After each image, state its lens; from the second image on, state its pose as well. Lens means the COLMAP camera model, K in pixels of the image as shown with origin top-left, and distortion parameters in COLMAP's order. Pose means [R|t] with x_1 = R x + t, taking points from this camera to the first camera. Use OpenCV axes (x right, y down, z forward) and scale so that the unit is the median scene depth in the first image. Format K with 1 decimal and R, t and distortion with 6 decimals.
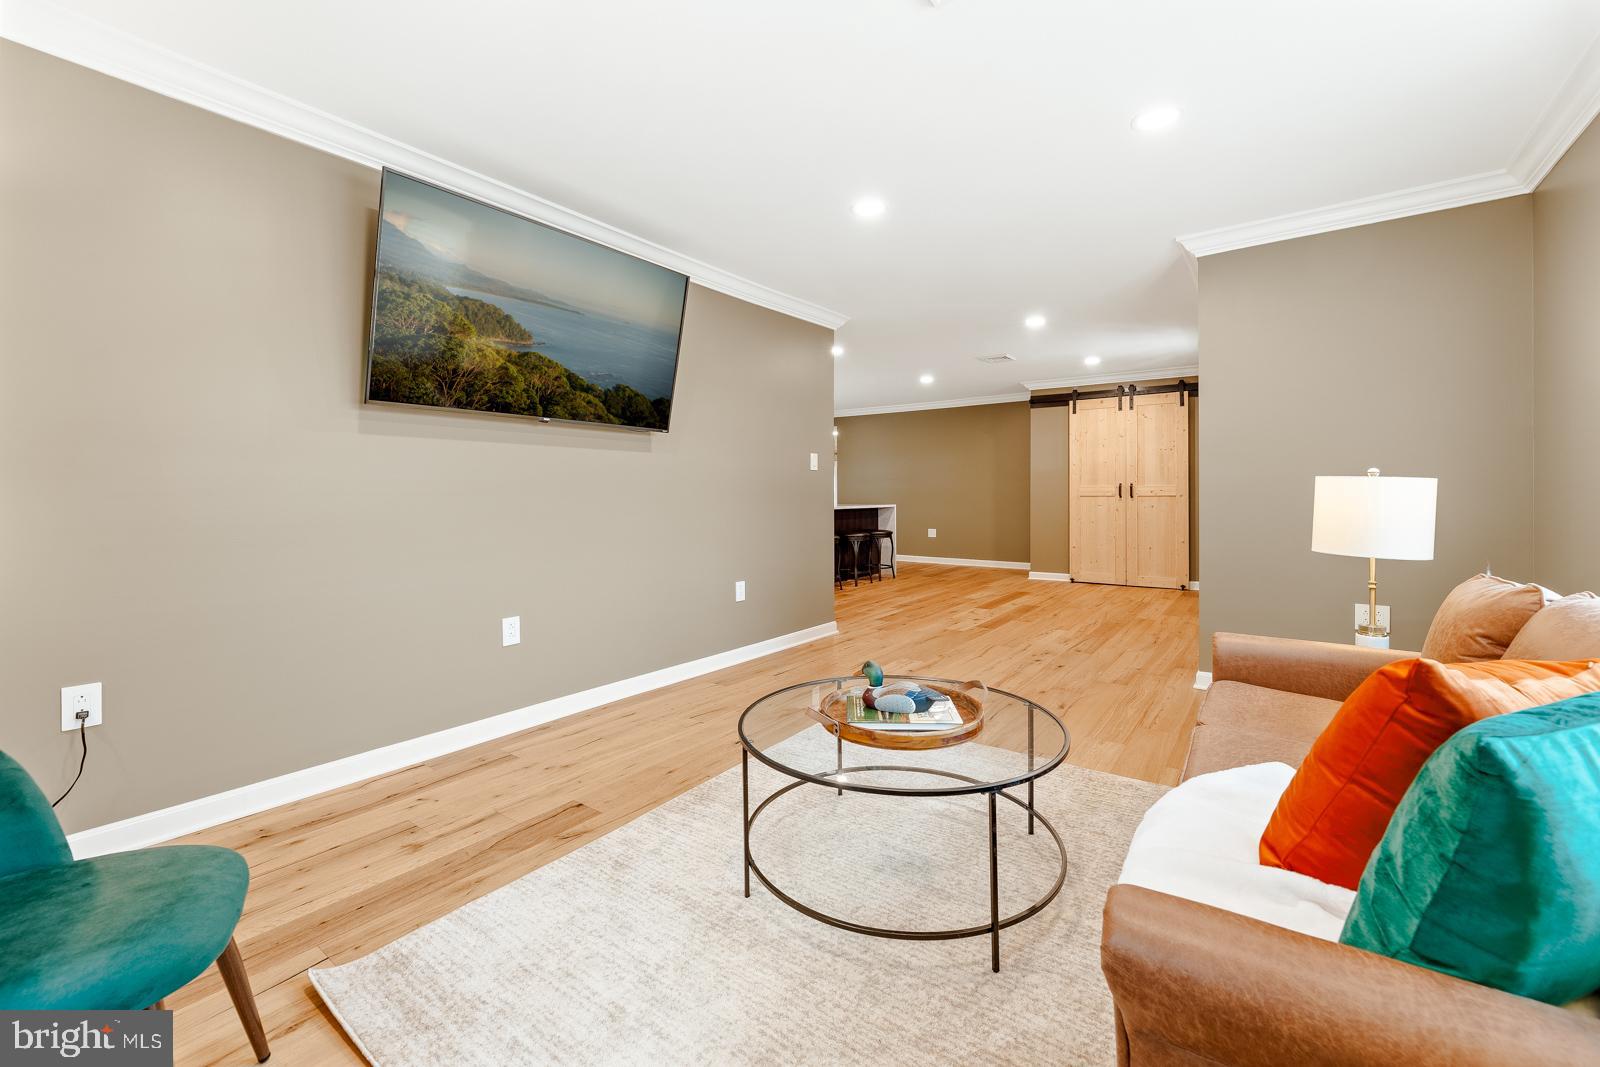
lens RADIAL K [[648.8, 0, 799.2], [0, 648.8, 521.8], [0, 0, 1]] dist [0.009298, -0.001037]
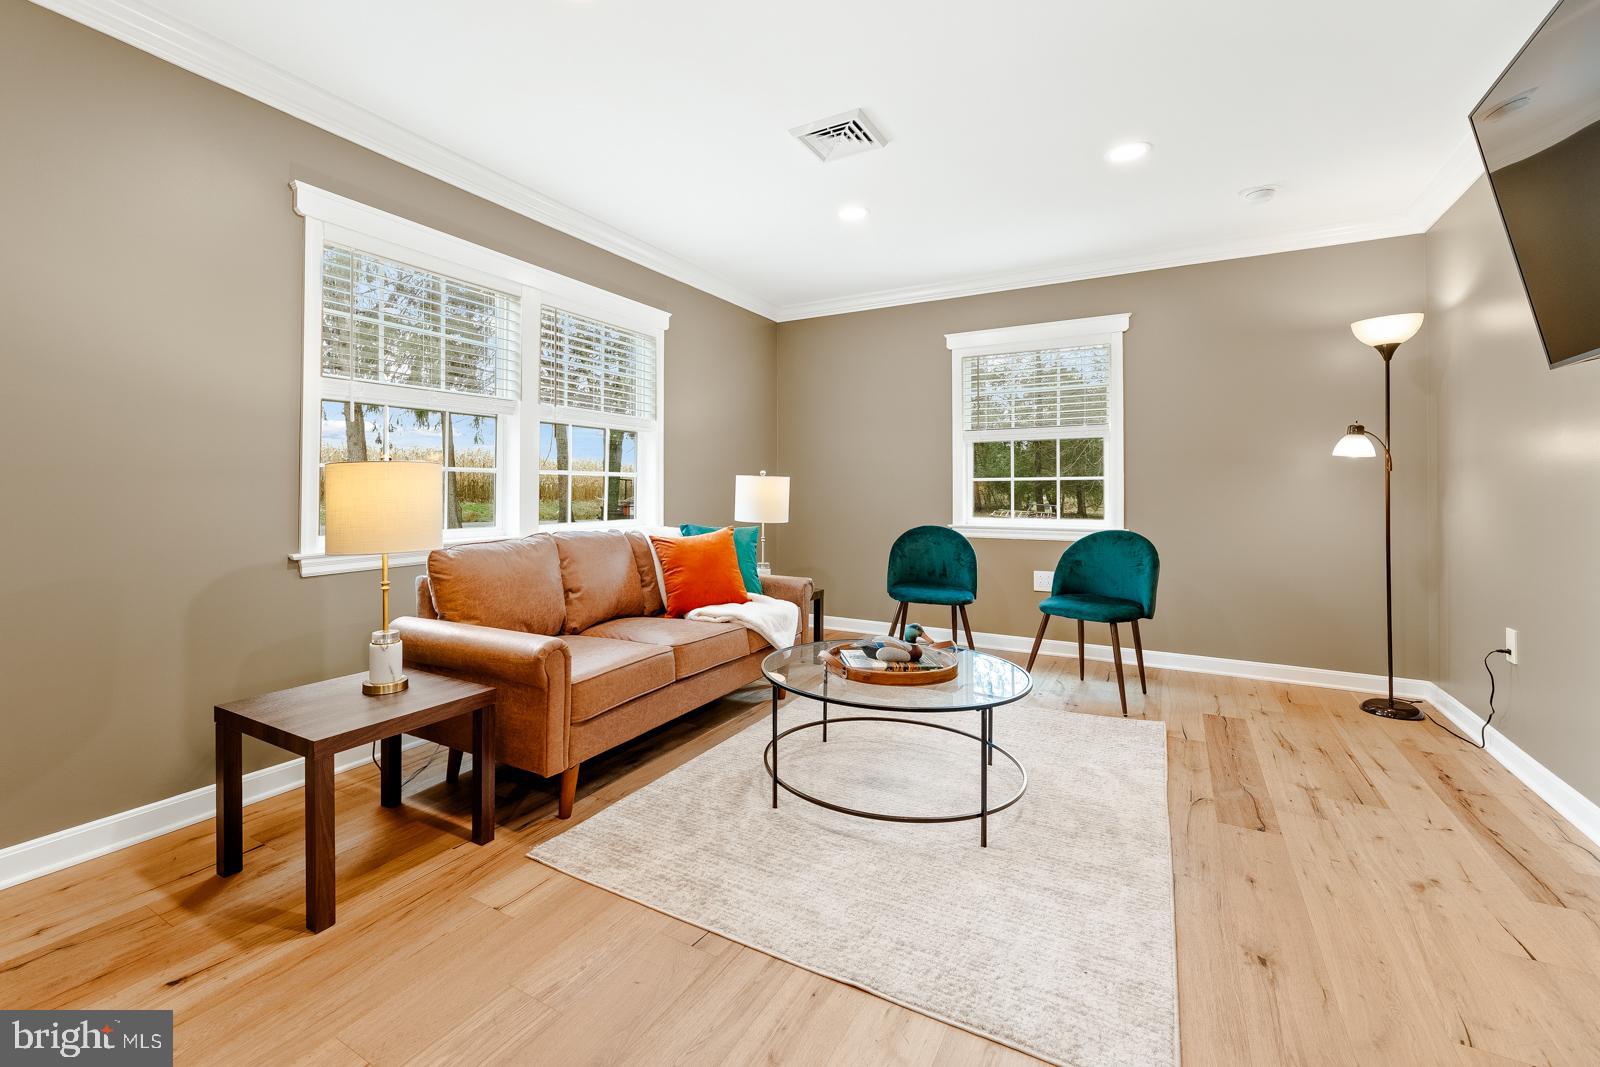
lens RADIAL K [[685.2, 0, 767.0], [0, 685.2, 485.2], [0, 0, 1]] dist [-0.001106, -0.000028]
pose [[-0.993694, 0.002334, -0.112102, 0.460834], [-0.000859, 0.999596, 0.028427, -0.065445], [0.112123, 0.028344, -0.993290, 1.931470]]
